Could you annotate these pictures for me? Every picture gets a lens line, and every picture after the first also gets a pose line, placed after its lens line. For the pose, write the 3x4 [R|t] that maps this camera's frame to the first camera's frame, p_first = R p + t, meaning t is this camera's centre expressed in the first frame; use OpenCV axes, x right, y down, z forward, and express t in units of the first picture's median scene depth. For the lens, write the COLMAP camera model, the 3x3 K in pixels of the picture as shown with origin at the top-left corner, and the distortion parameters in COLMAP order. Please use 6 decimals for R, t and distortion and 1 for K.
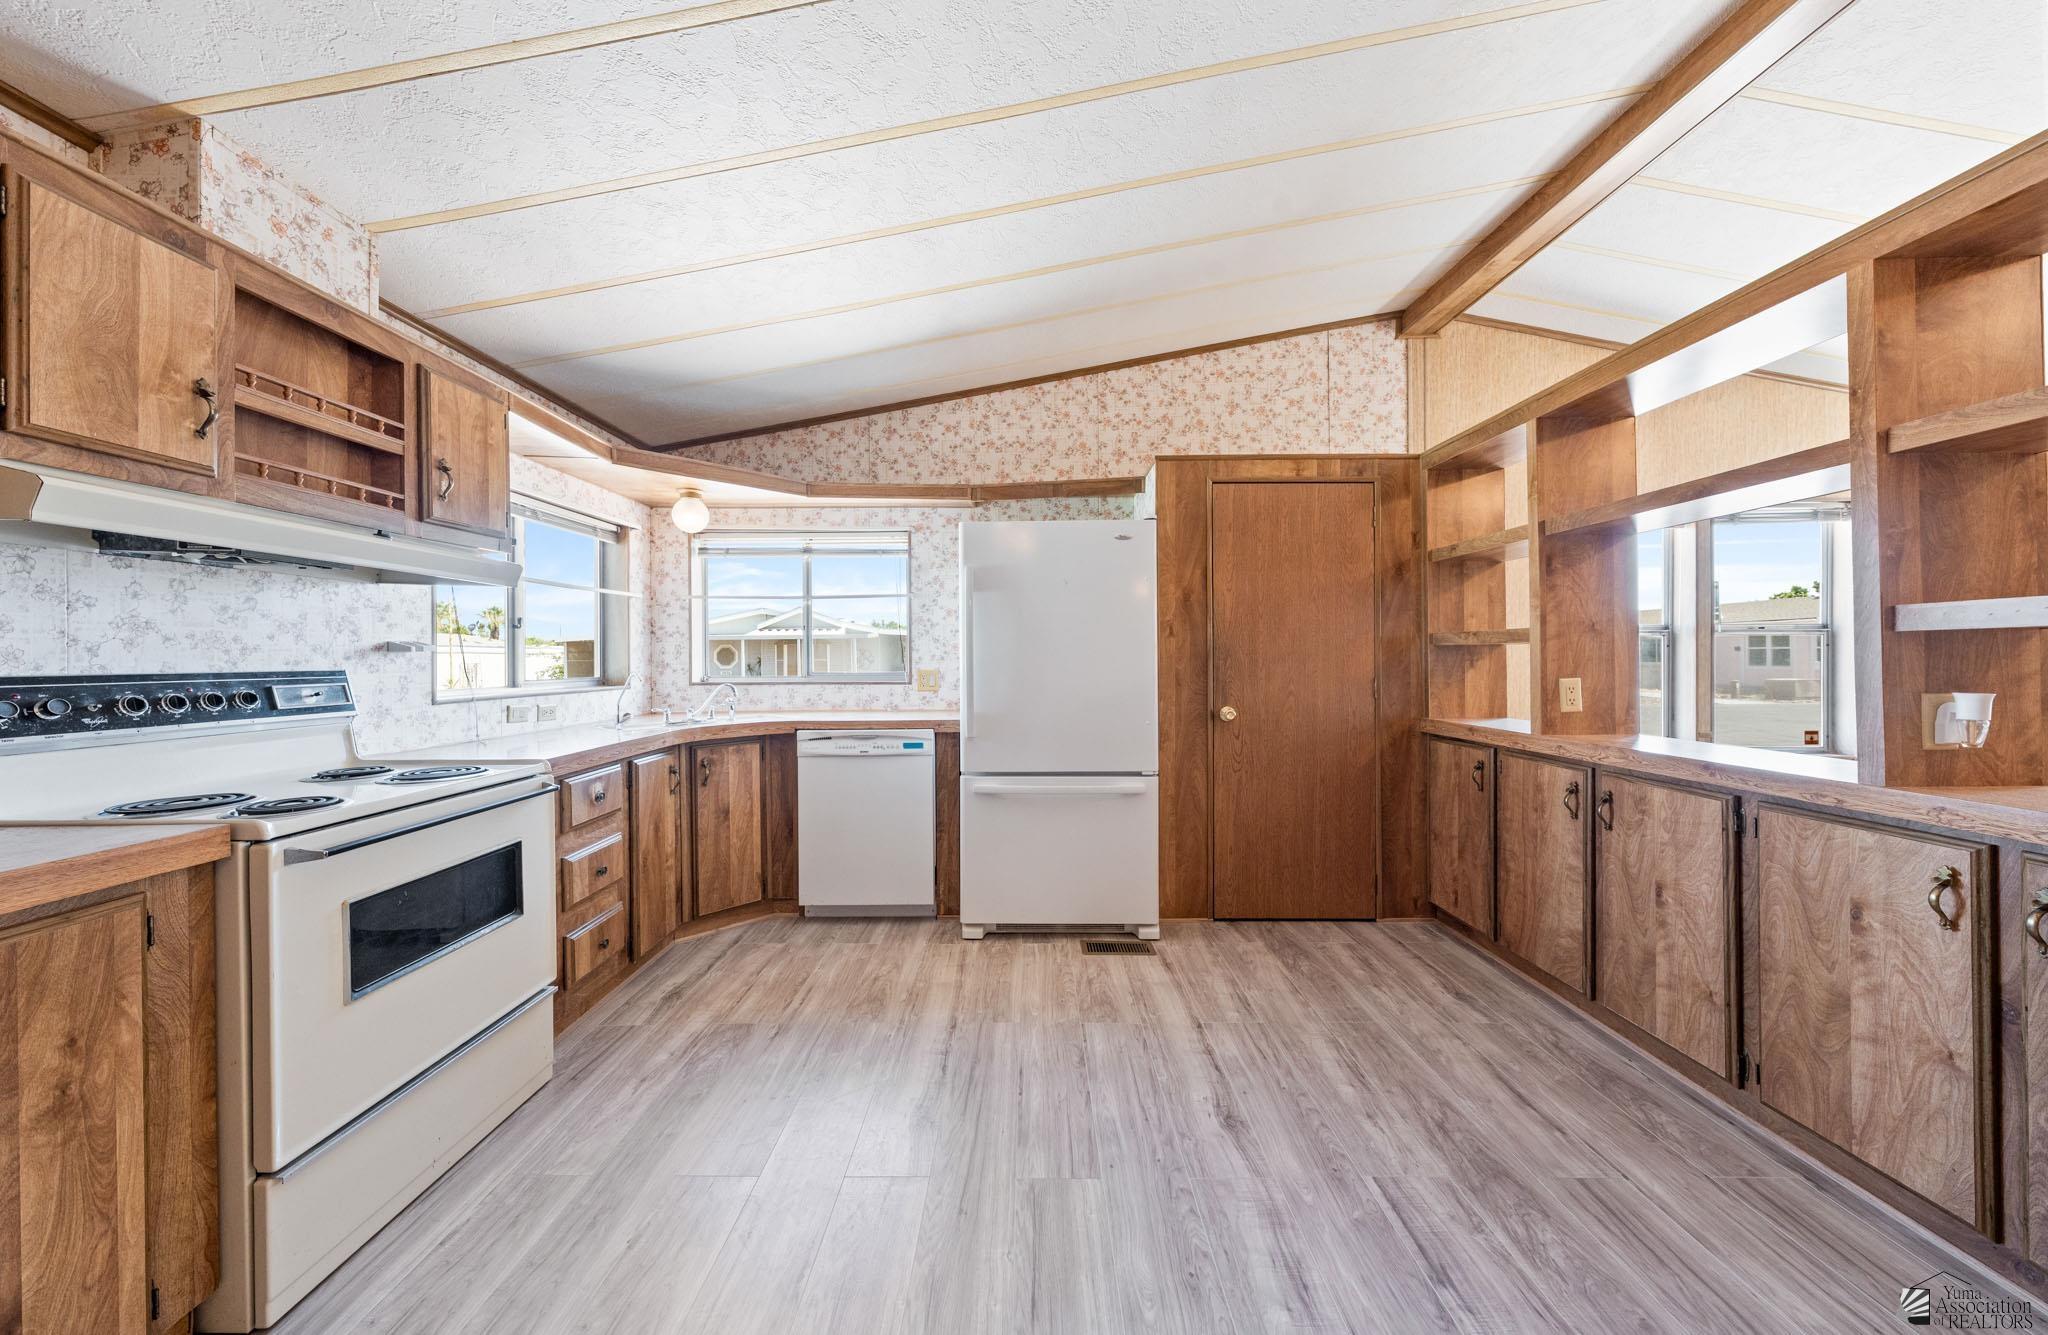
lens RADIAL K [[713.6, 0, 1017.7], [0, 713.6, 662.3], [0, 0, 1]] dist [0.000271, -0.000013]
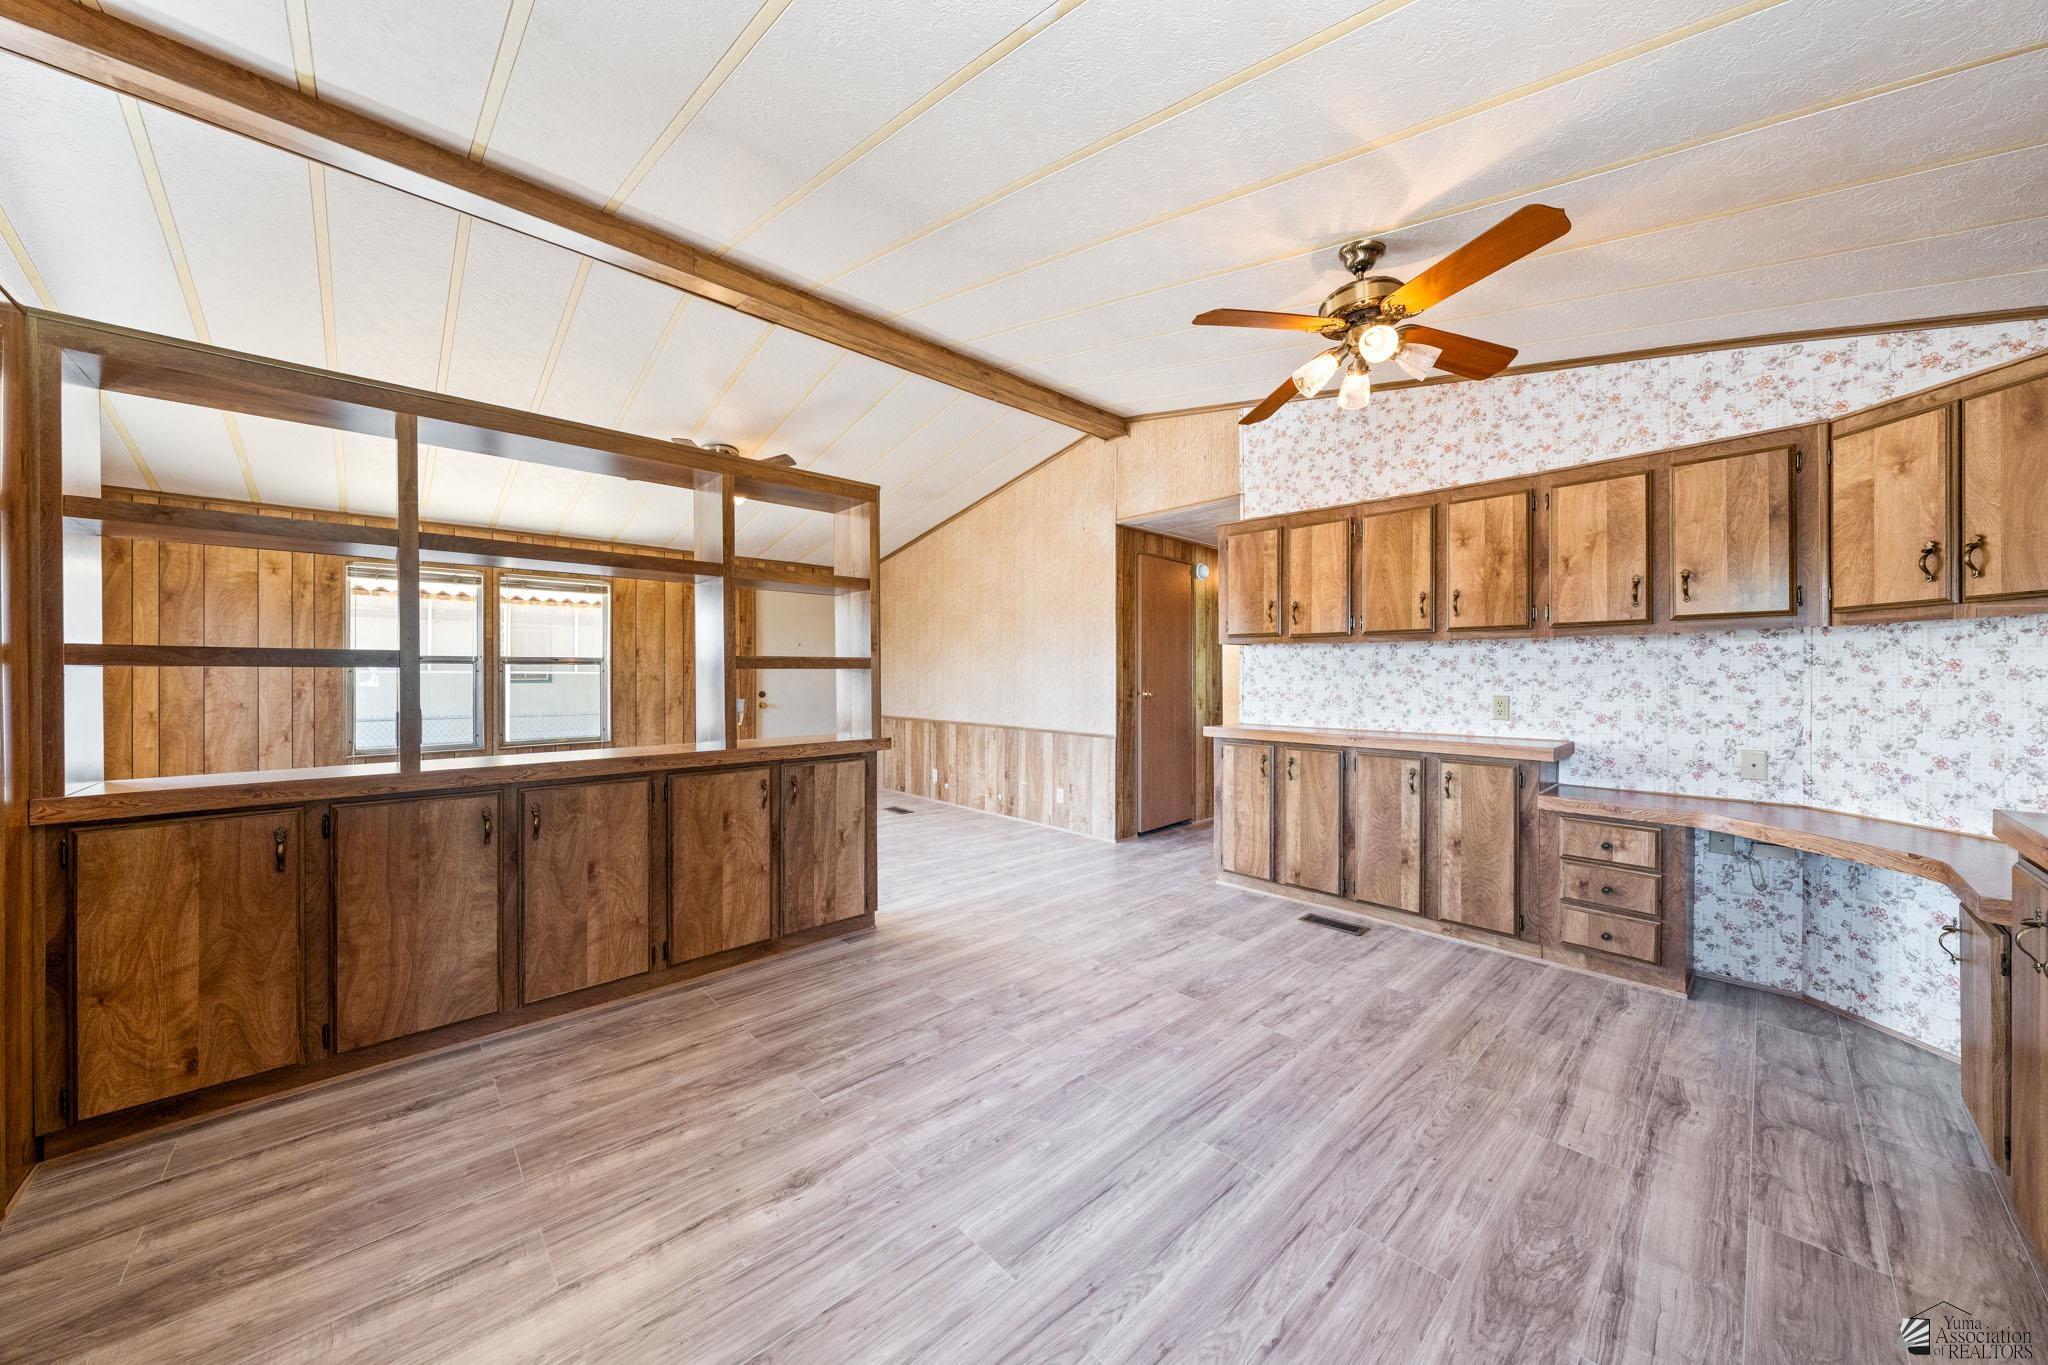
lens RADIAL K [[700.5, 0, 1010.9], [0, 700.5, 674.3], [0, 0, 1]] dist [-0.000723, -0.000119]
pose [[-0.685553, 0.006235, 0.727996, -0.500417], [0.009817, 0.999952, 0.000681, -0.016515], [-0.727957, 0.007613, -0.685581, 1.266394]]
